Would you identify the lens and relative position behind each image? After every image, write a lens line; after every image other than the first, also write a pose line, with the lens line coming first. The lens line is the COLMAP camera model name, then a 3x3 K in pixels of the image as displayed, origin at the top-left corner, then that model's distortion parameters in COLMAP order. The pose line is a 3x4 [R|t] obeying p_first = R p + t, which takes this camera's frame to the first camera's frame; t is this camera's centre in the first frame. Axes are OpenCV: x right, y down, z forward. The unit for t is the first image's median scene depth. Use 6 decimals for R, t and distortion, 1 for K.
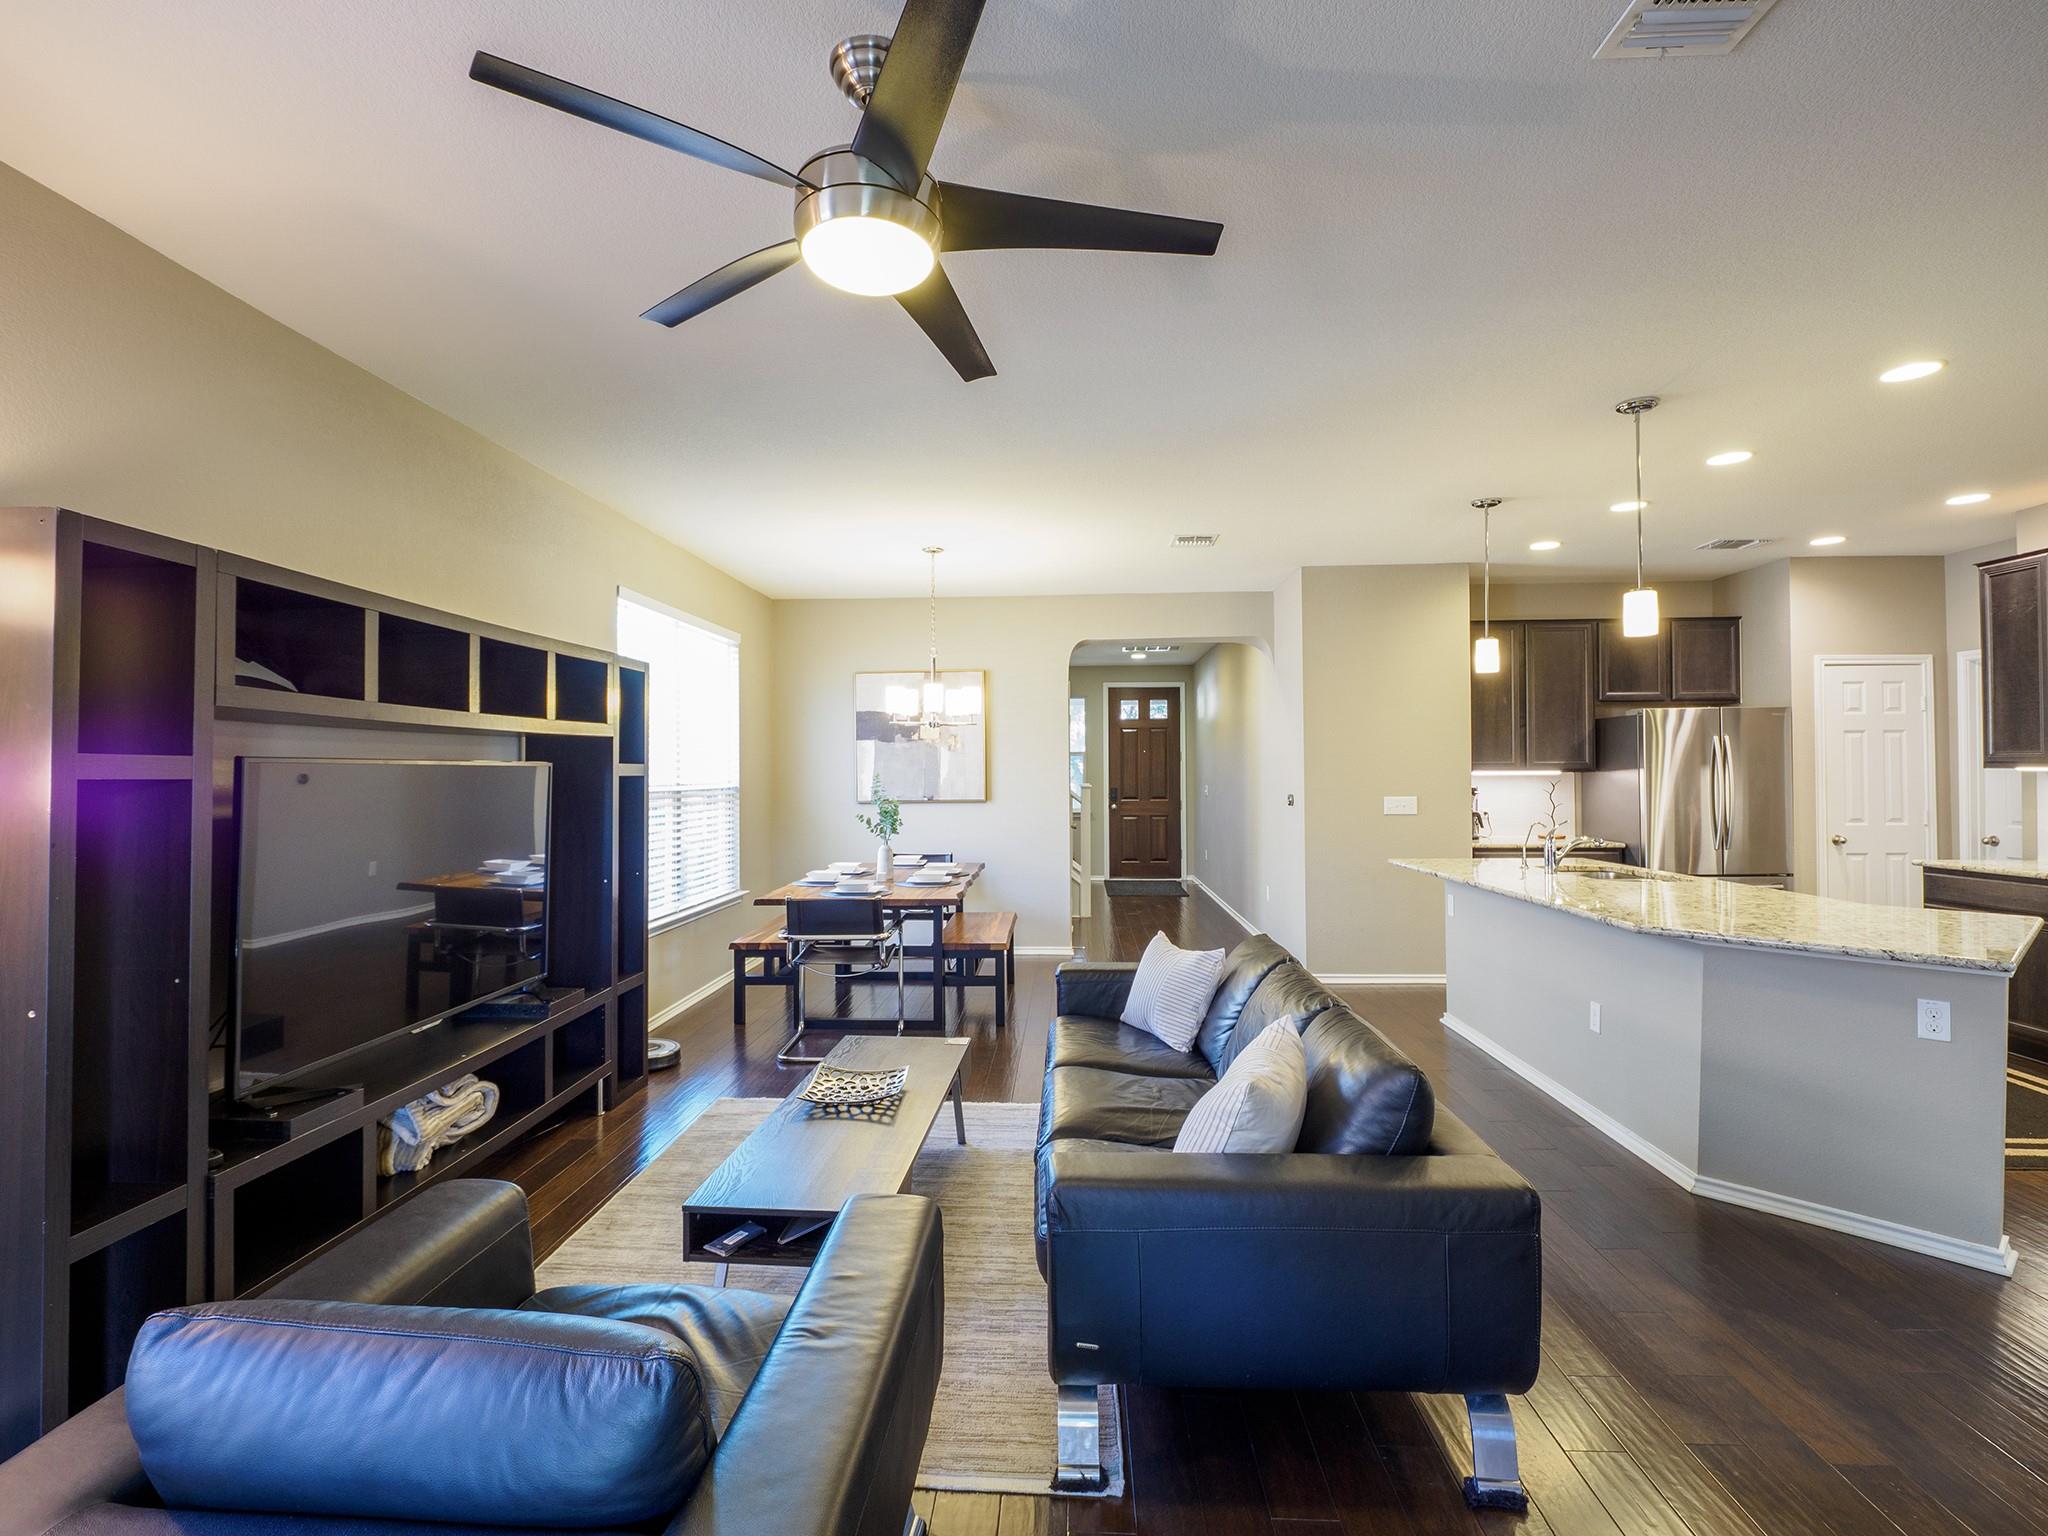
lens RADIAL K [[984.4, 0, 1012.9], [0, 984.4, 767.3], [0, 0, 1]] dist [-0.001835, -0.001659]
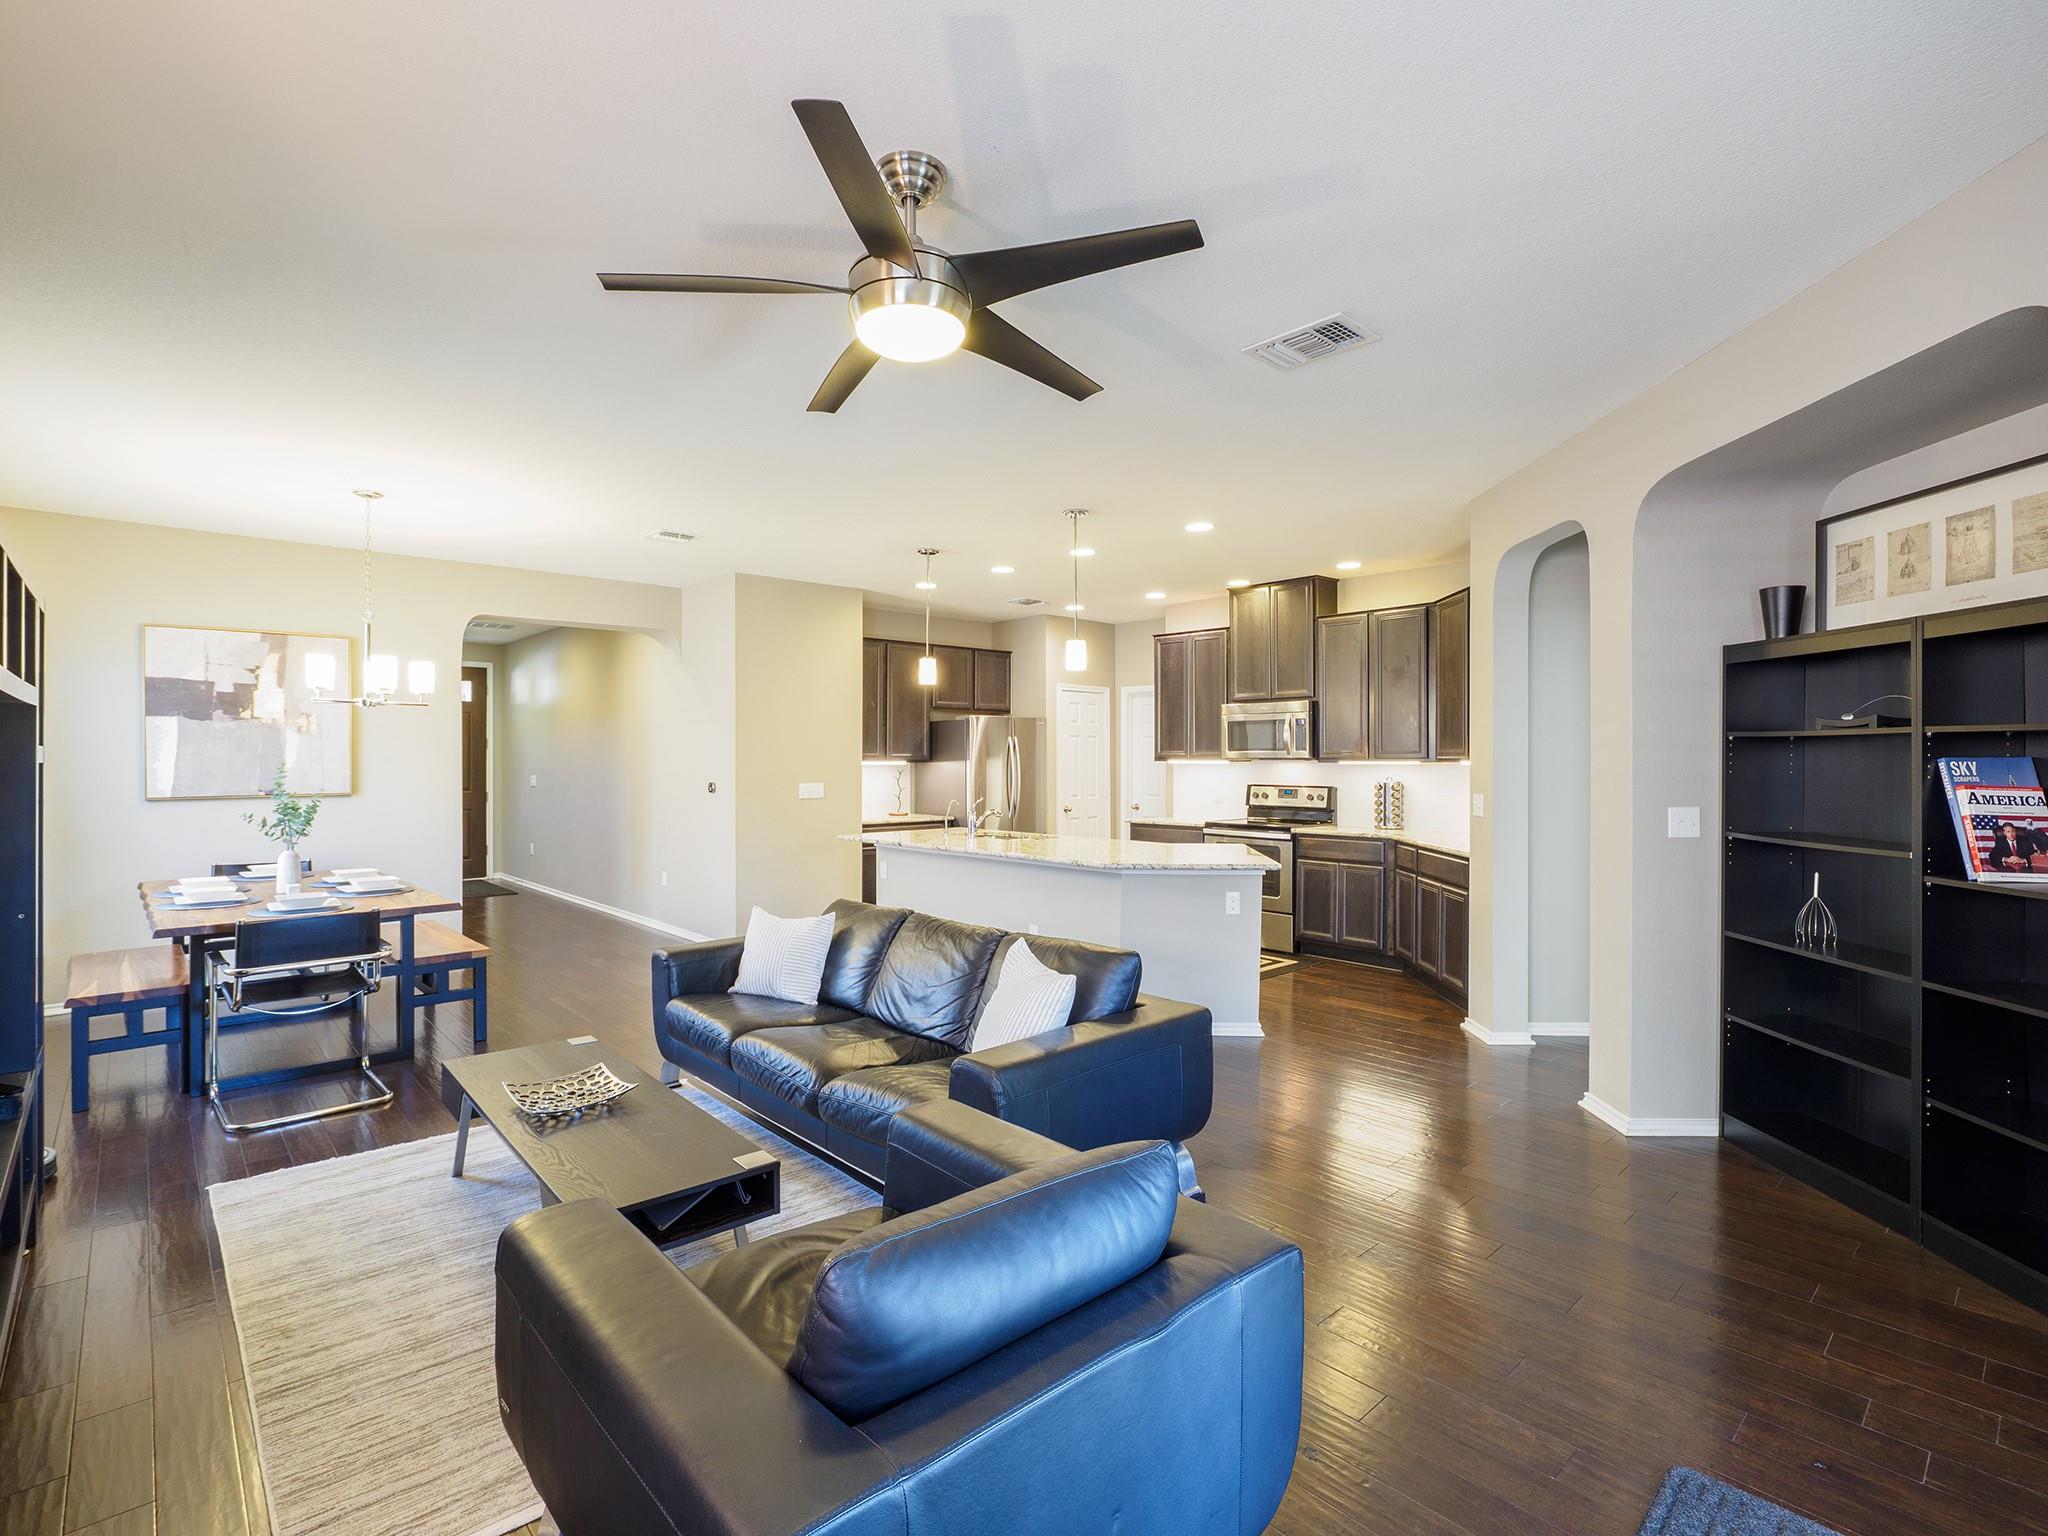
lens RADIAL K [[984.4, 0, 1019.0], [0, 984.4, 766.3], [0, 0, 1]] dist [-0.001835, -0.001659]
pose [[0.696485, 0.000877, 0.717571, -0.289632], [-0.007434, 0.999954, 0.005994, 0.001330], [-0.717533, -0.009510, 0.696460, 0.018834]]
